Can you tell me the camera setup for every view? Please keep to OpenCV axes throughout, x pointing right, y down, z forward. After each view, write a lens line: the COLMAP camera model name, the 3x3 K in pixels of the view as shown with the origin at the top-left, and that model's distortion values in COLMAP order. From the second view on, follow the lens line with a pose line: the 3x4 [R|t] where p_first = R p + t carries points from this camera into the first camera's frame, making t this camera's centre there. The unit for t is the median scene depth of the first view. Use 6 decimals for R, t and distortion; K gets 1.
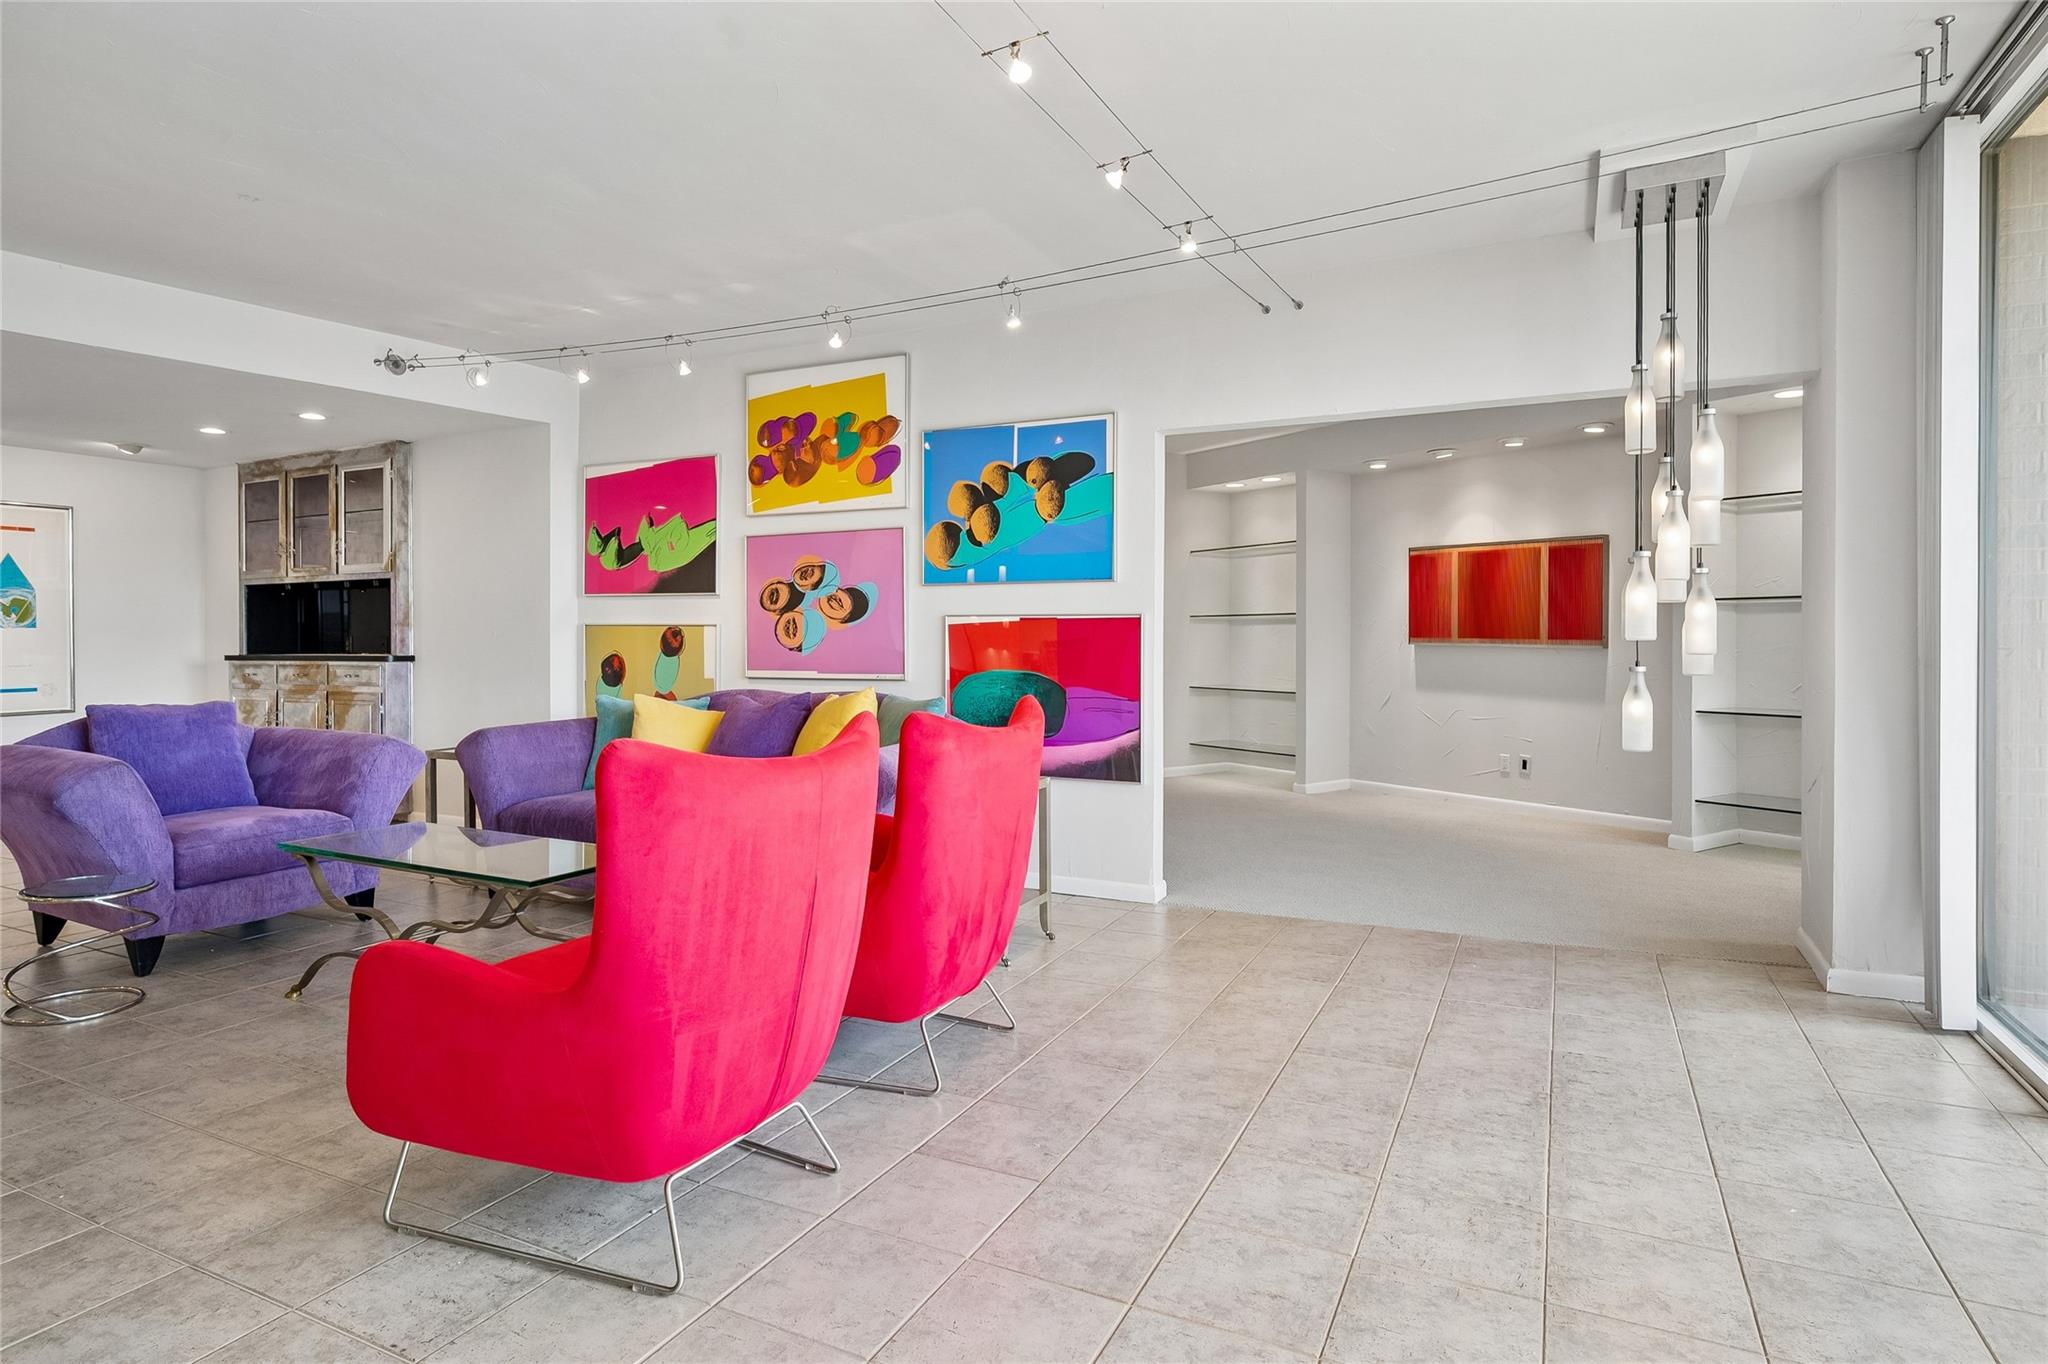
lens RADIAL K [[1059.9, 0, 1028.1], [0, 1059.9, 668.6], [0, 0, 1]] dist [0.001926, 0.000151]
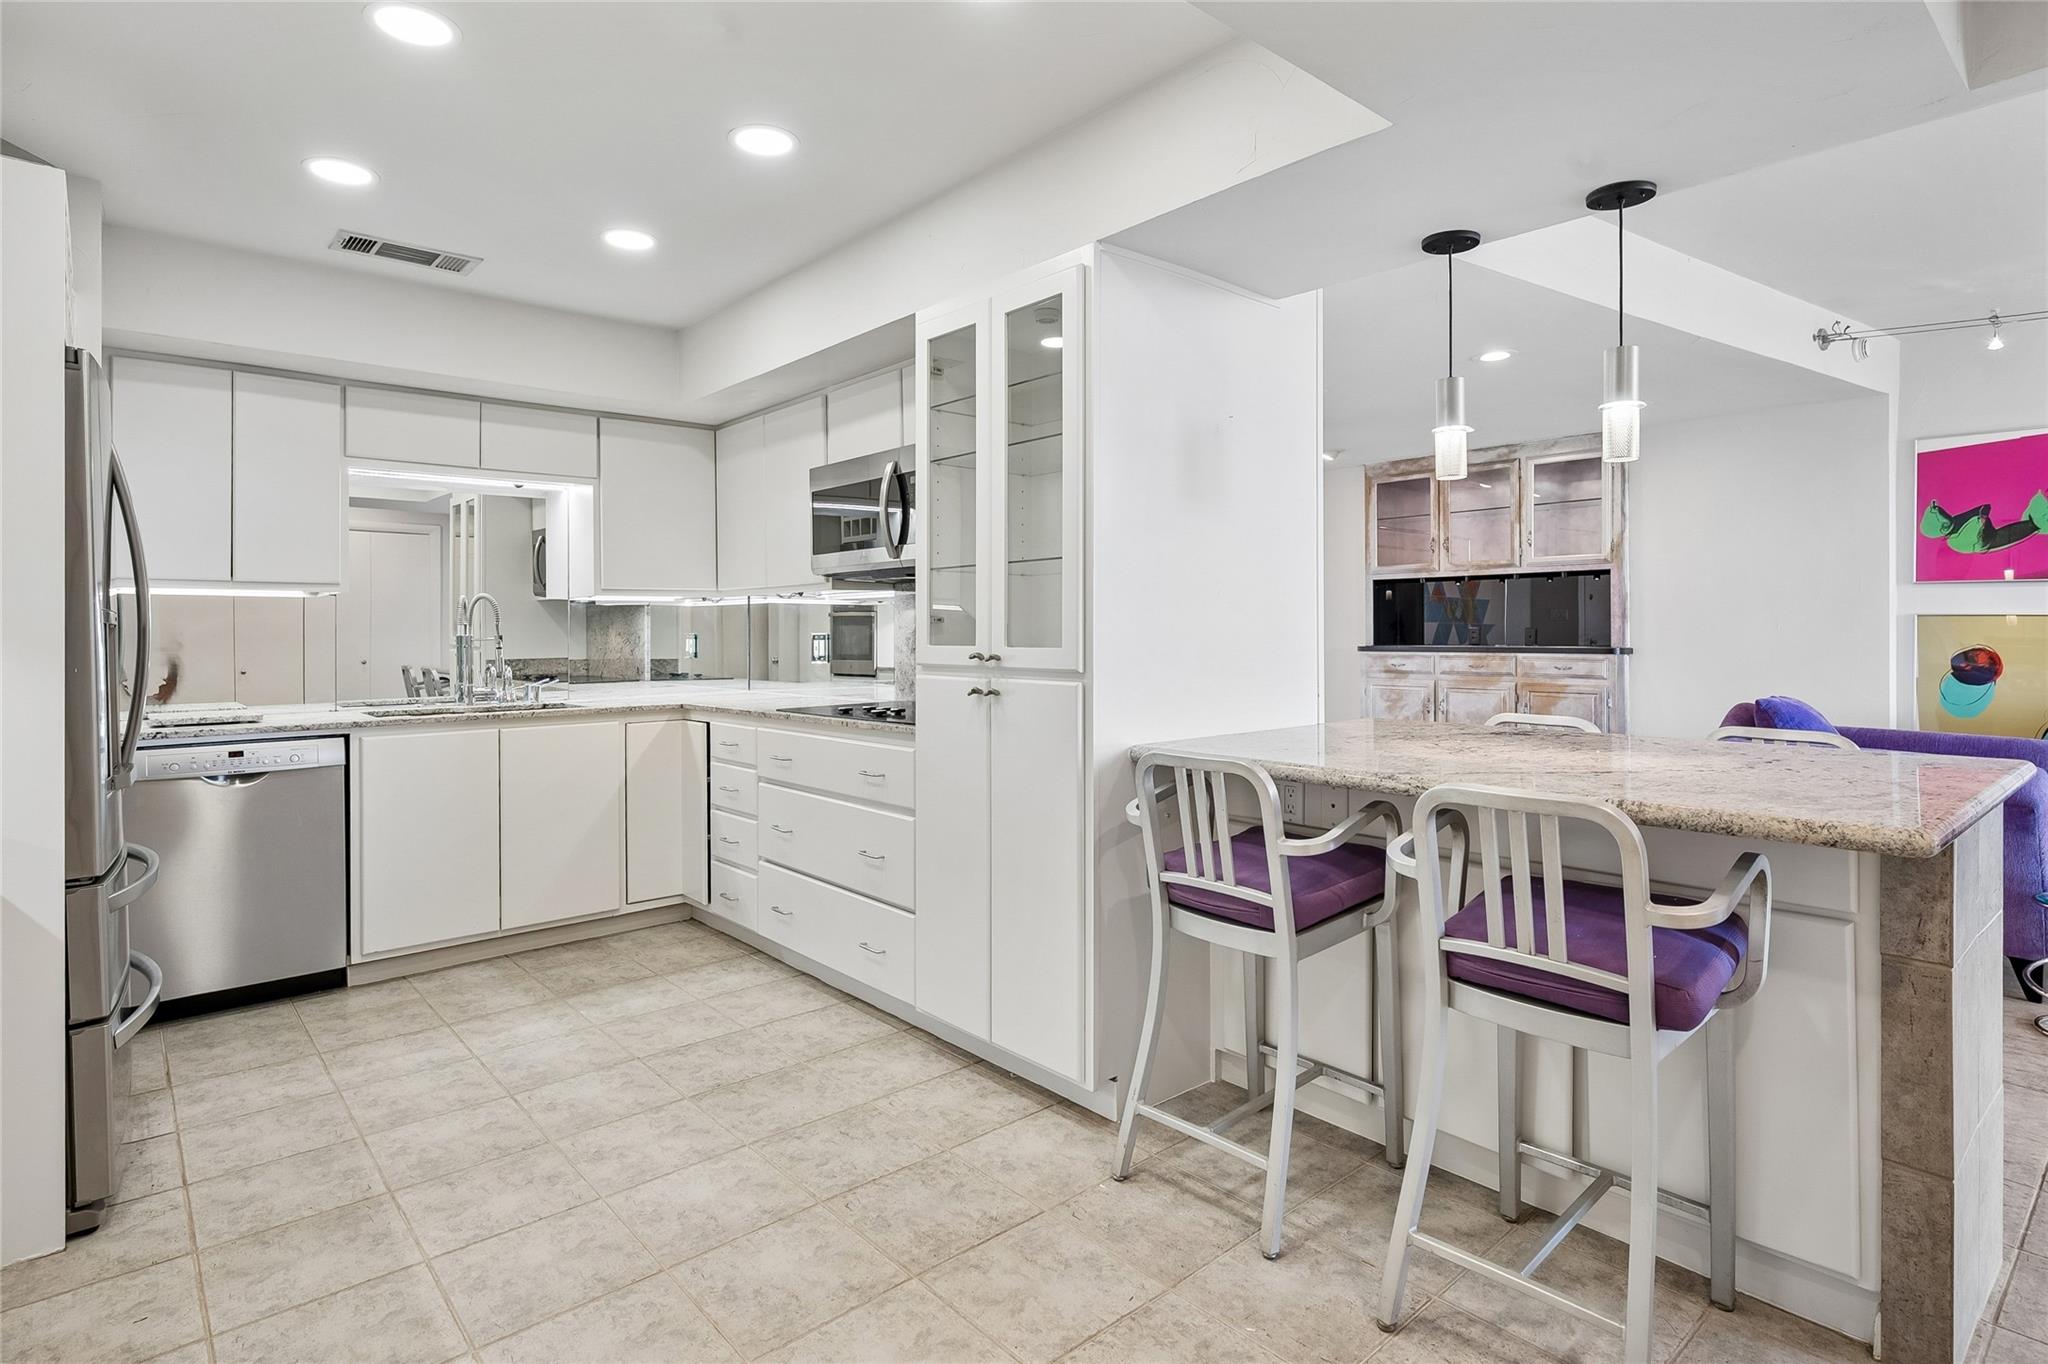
lens RADIAL K [[1059.9, 0, 1024.5], [0, 1059.9, 661.9], [0, 0, 1]] dist [0.001926, 0.000151]
pose [[0.926034, 0.011138, -0.377275, -0.735058], [-0.011041, 0.999936, 0.002419, 0.004277], [0.377278, 0.001926, 0.926098, -0.113848]]
